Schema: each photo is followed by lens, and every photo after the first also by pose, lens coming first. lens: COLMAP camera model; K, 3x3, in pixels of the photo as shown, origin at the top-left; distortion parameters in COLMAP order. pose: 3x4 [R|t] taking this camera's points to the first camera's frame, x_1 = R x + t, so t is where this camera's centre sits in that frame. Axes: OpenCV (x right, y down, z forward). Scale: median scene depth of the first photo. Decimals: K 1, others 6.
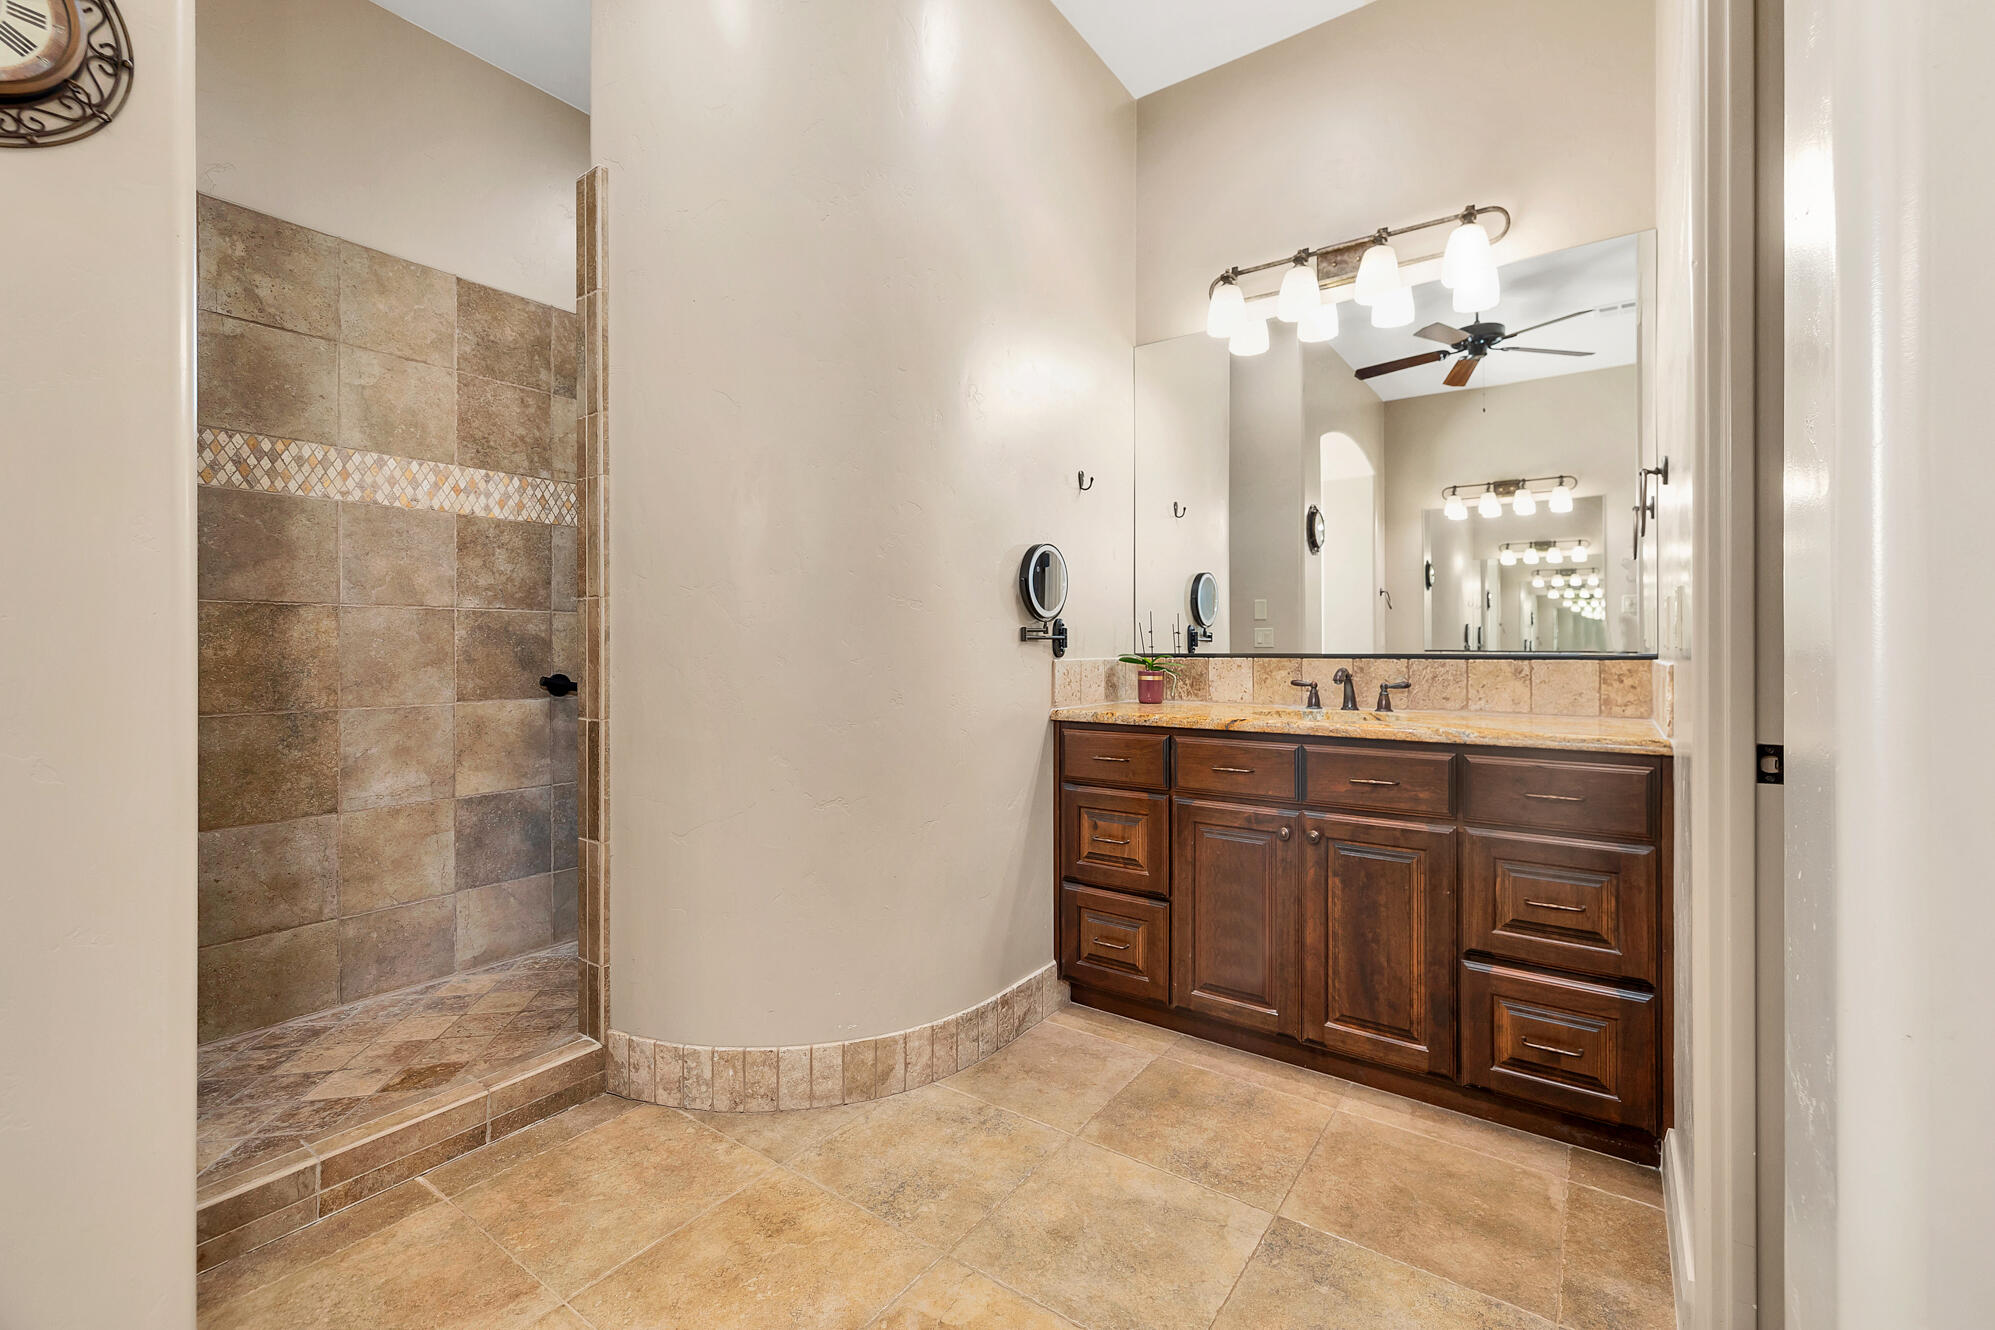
lens RADIAL K [[854.1, 0, 994.6], [0, 854.1, 657.6], [0, 0, 1]] dist [0.003401, 0.000274]
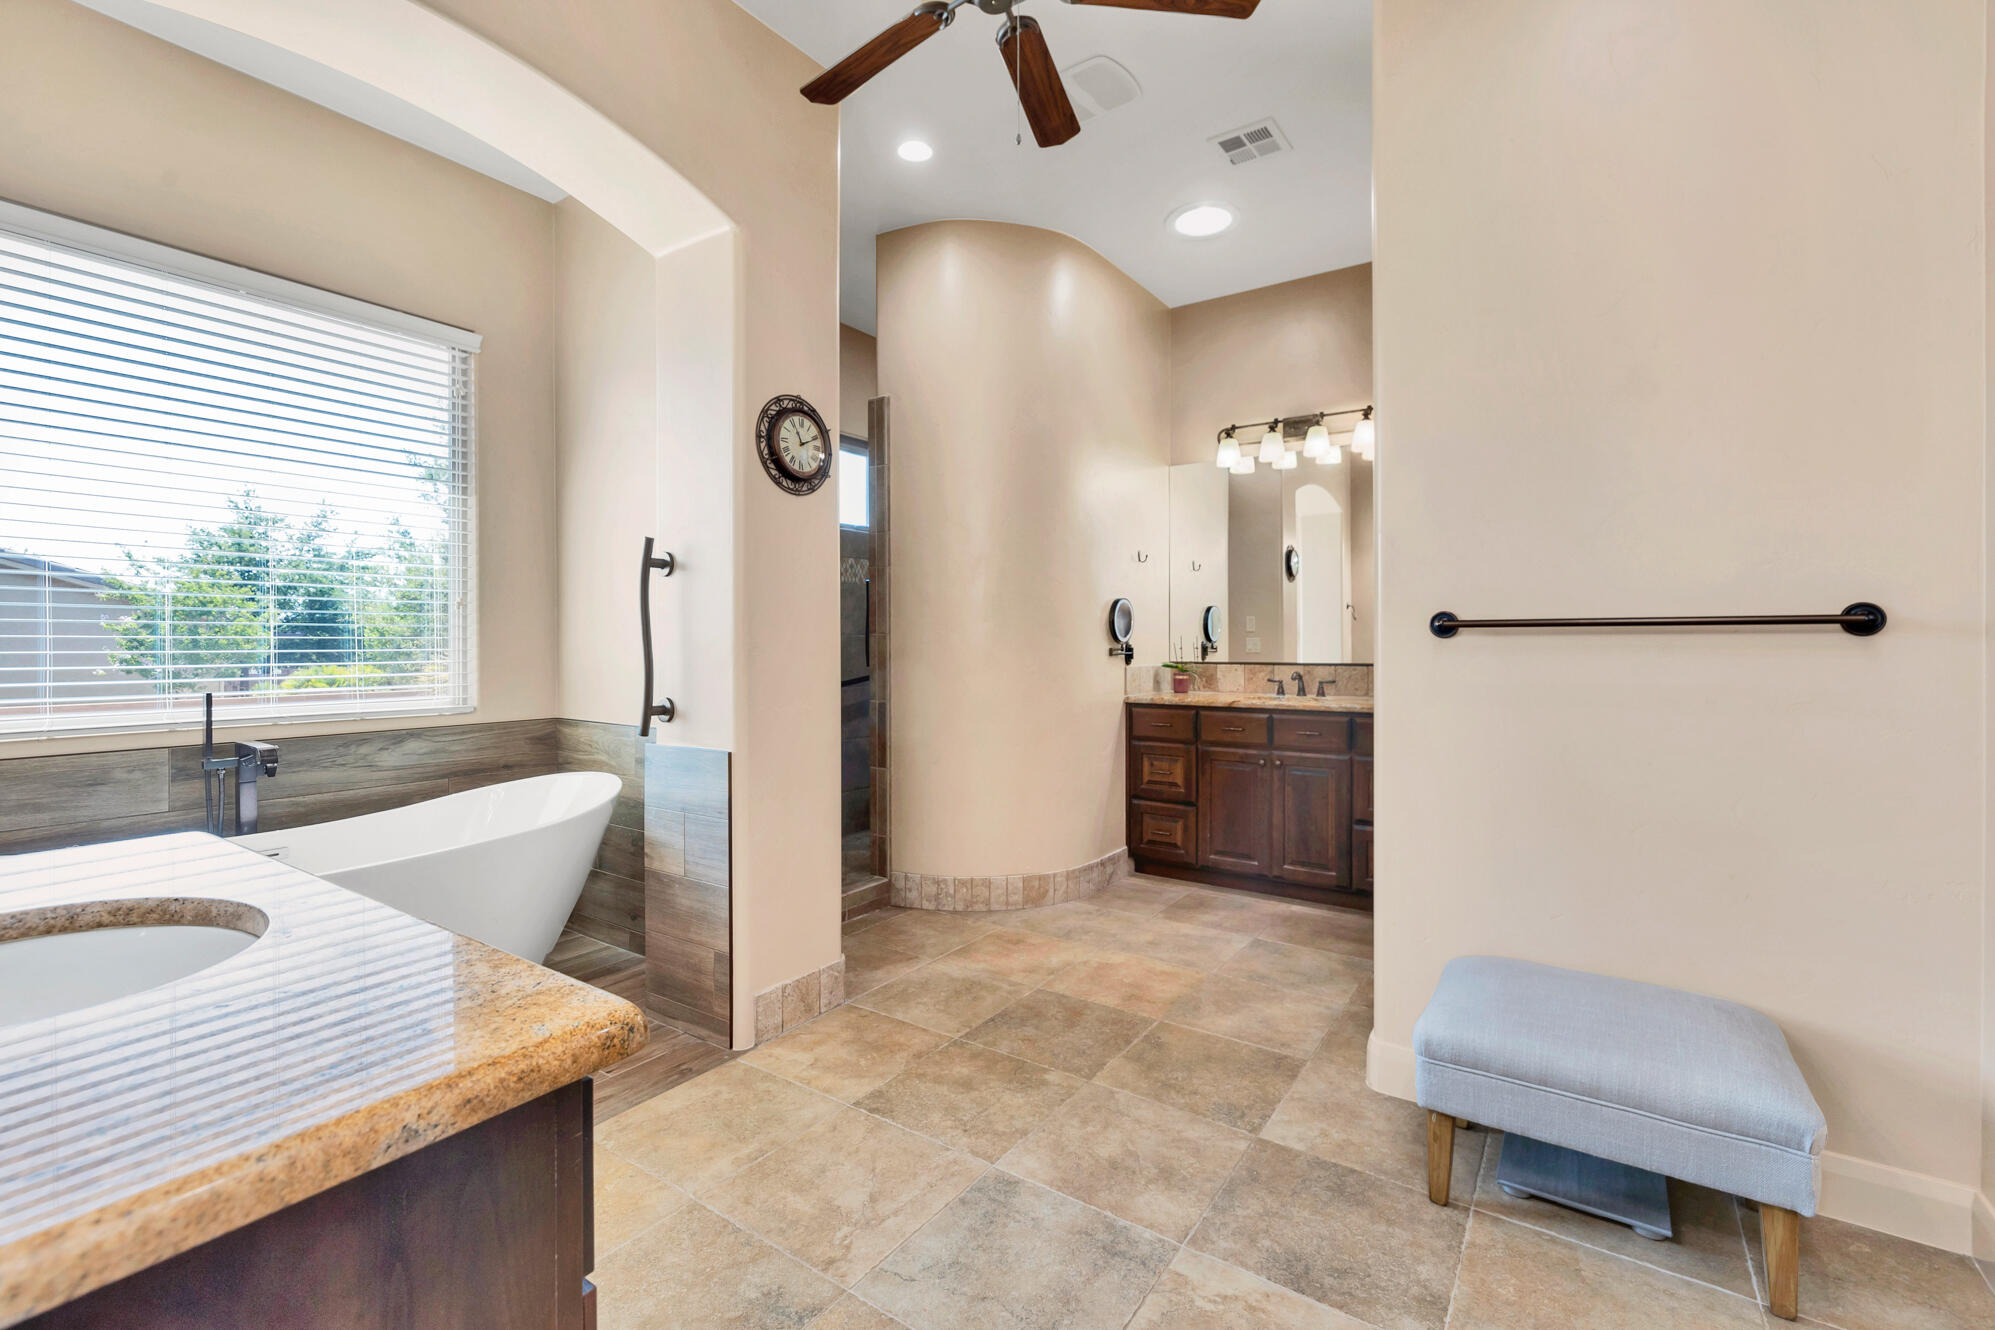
lens RADIAL K [[854.1, 0, 999.7], [0, 854.1, 657.1], [0, 0, 1]] dist [0.003401, 0.000274]
pose [[0.999895, -0.000865, 0.014485, -0.216432], [0.000811, 0.999993, 0.003767, -0.023943], [-0.014488, -0.003755, 0.999888, -0.717840]]
